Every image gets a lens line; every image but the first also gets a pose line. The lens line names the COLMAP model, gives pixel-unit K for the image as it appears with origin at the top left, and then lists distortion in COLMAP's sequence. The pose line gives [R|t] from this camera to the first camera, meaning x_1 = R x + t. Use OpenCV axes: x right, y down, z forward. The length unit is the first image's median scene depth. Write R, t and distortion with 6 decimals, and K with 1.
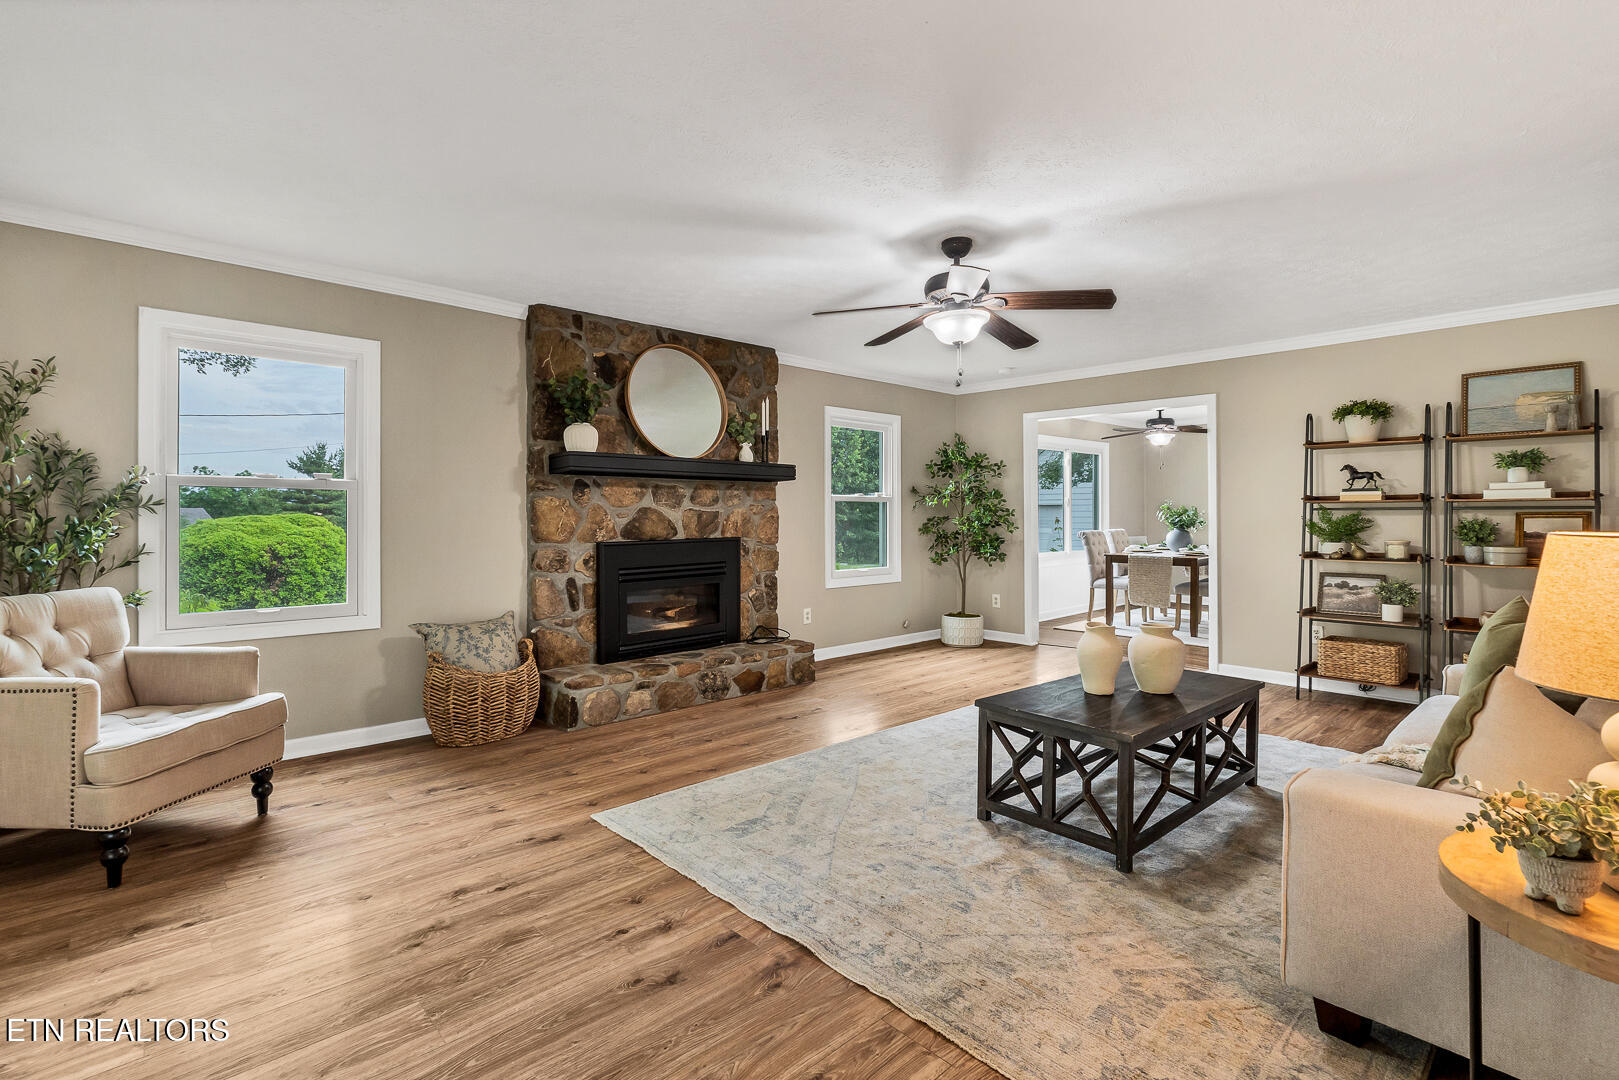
lens RADIAL K [[768.6, 0, 795.5], [0, 768.6, 521.5], [0, 0, 1]] dist [-0.007276, -0.002224]
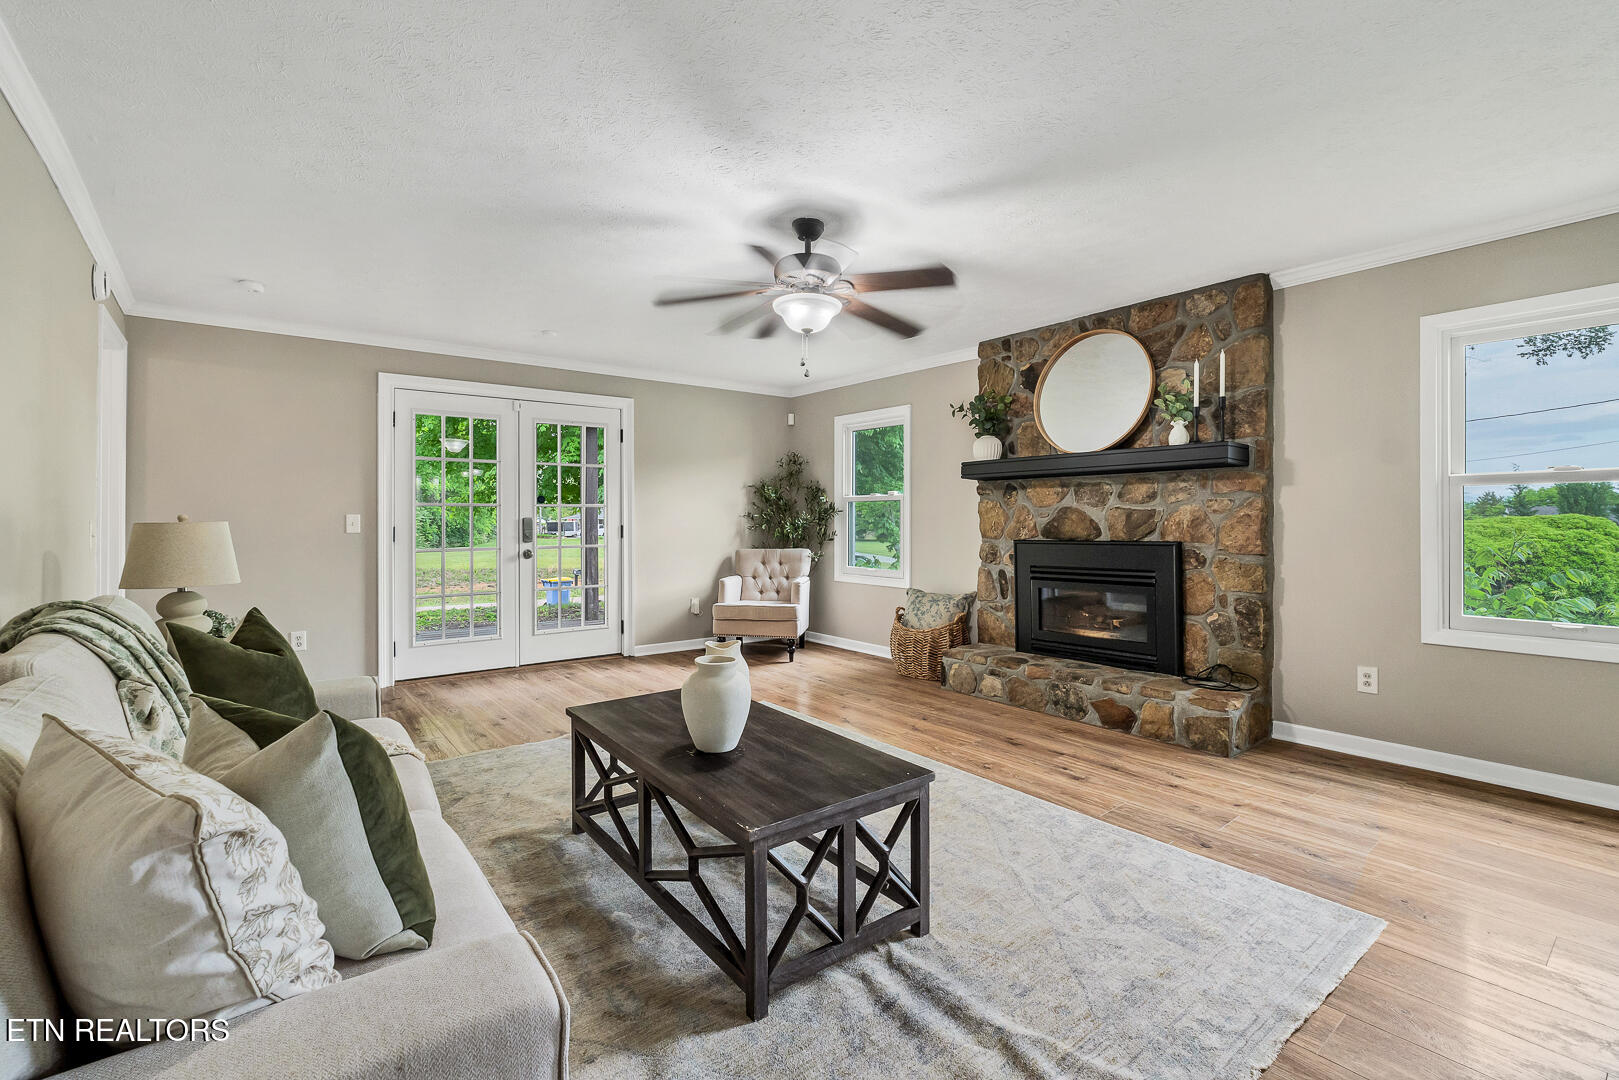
lens RADIAL K [[708.6, 0, 786.4], [0, 708.6, 521.9], [0, 0, 1]] dist [-0.008439, -0.001815]
pose [[-0.087105, 0.003951, -0.996191, 0.781228], [-0.004875, 0.999978, 0.004392, -0.001320], [0.996187, 0.005239, -0.087083, 0.759829]]
